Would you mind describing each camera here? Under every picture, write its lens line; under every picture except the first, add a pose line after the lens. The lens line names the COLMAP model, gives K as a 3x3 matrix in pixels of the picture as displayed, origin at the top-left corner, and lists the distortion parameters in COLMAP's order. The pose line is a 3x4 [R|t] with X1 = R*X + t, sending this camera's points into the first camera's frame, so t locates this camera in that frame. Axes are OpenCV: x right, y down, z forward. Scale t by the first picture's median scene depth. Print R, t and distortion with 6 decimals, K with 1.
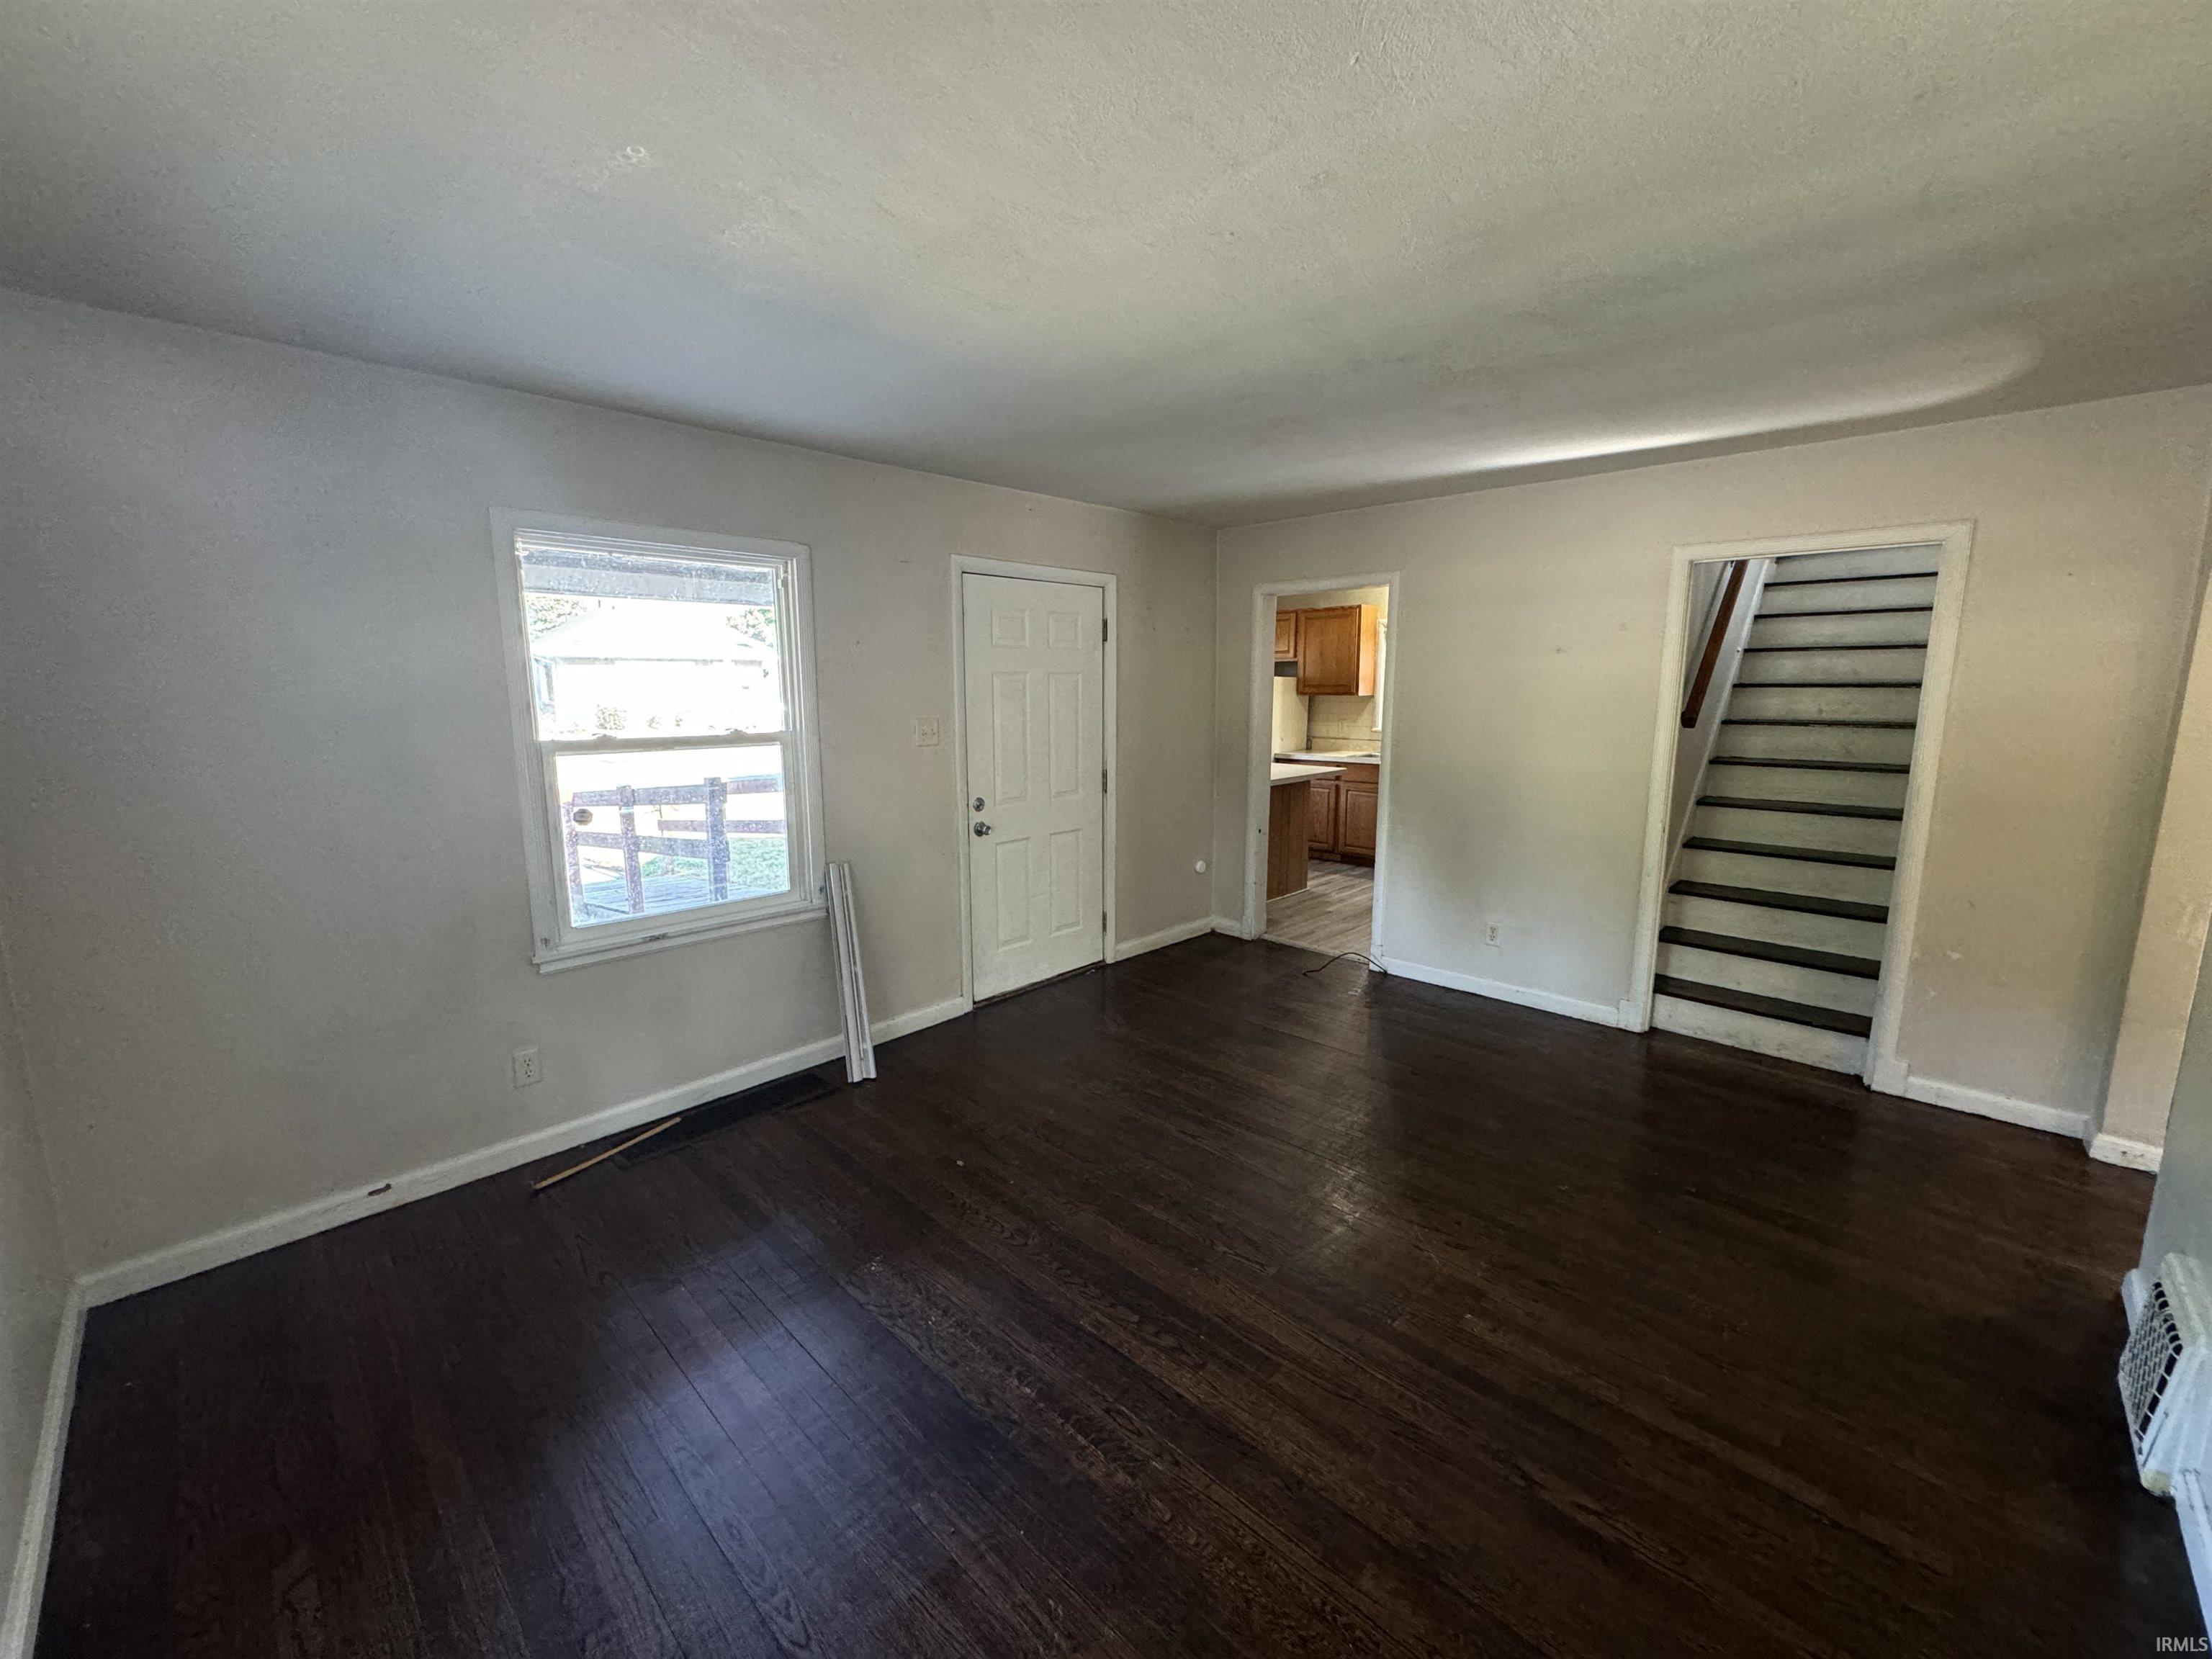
lens RADIAL K [[876.9, 0, 1105.1], [0, 876.9, 827.5], [0, 0, 1]] dist [-0.001336, 0.000024]
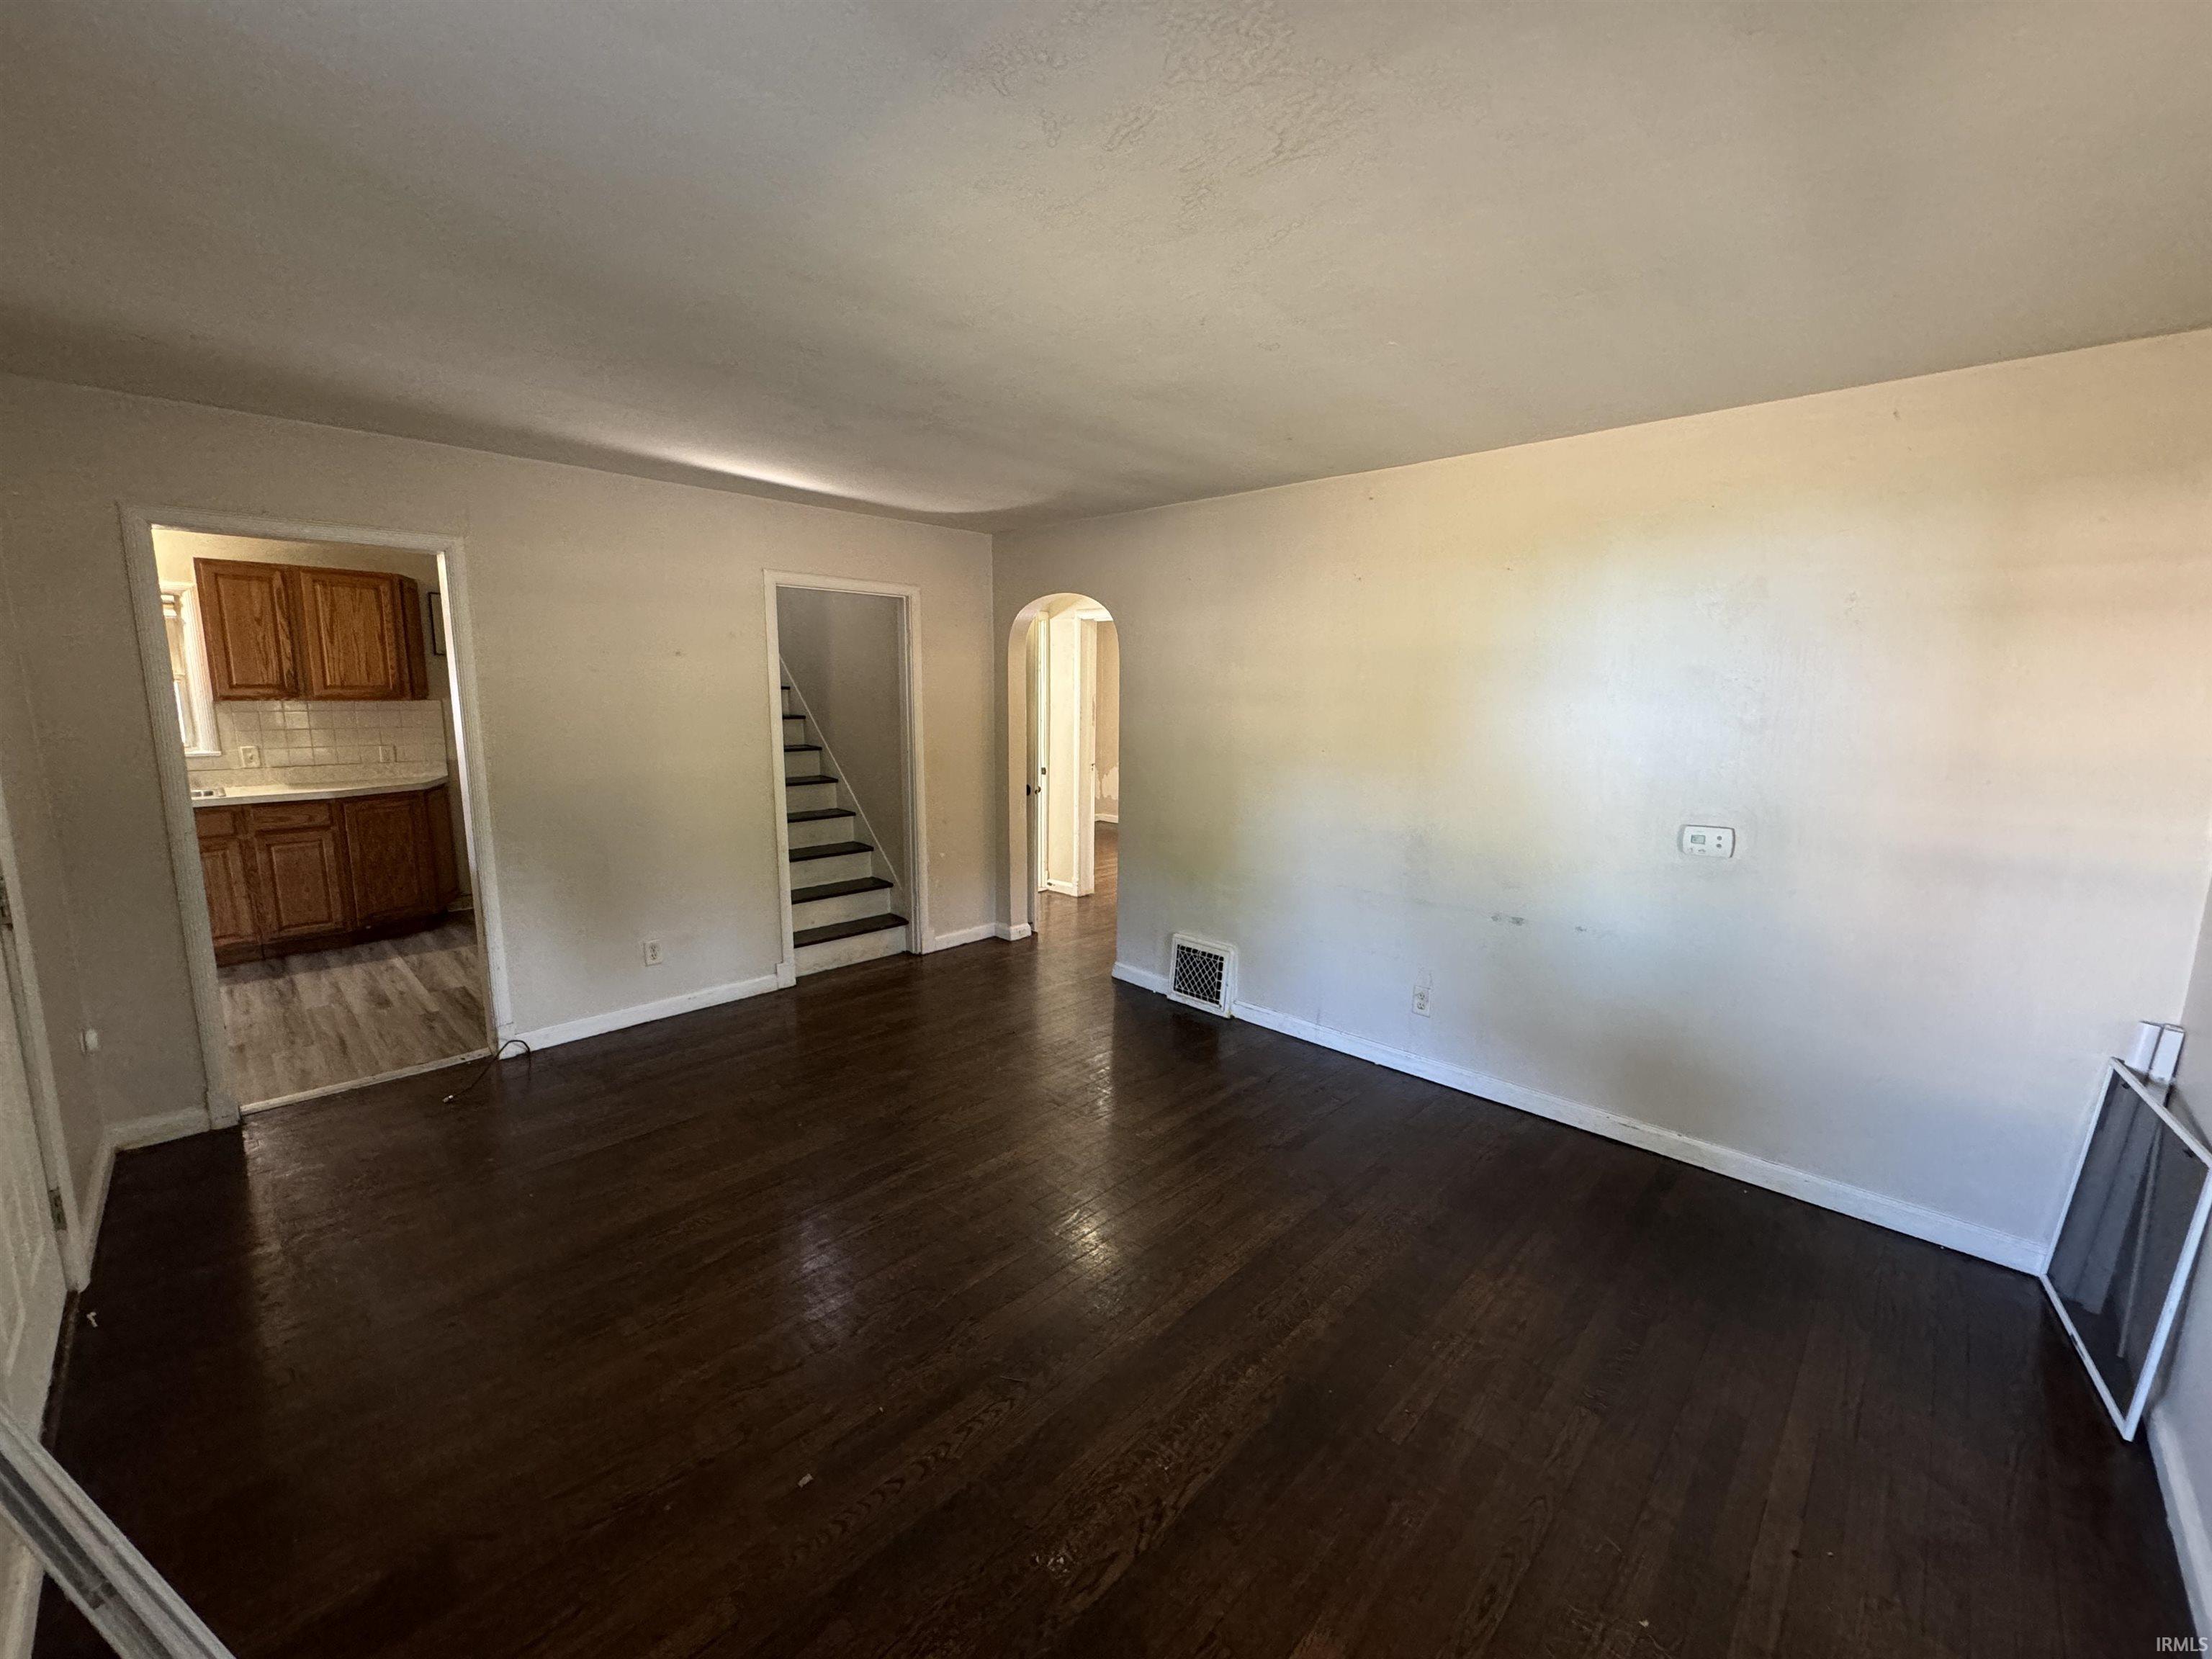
lens RADIAL K [[876.9, 0, 1105.1], [0, 876.9, 827.5], [0, 0, 1]] dist [-0.001336, 0.000024]
pose [[0.002783, -0.156147, 0.987730, -0.463916], [0.153558, 0.976086, 0.153873, -0.079613], [-0.988136, 0.151245, 0.026694, 0.476972]]
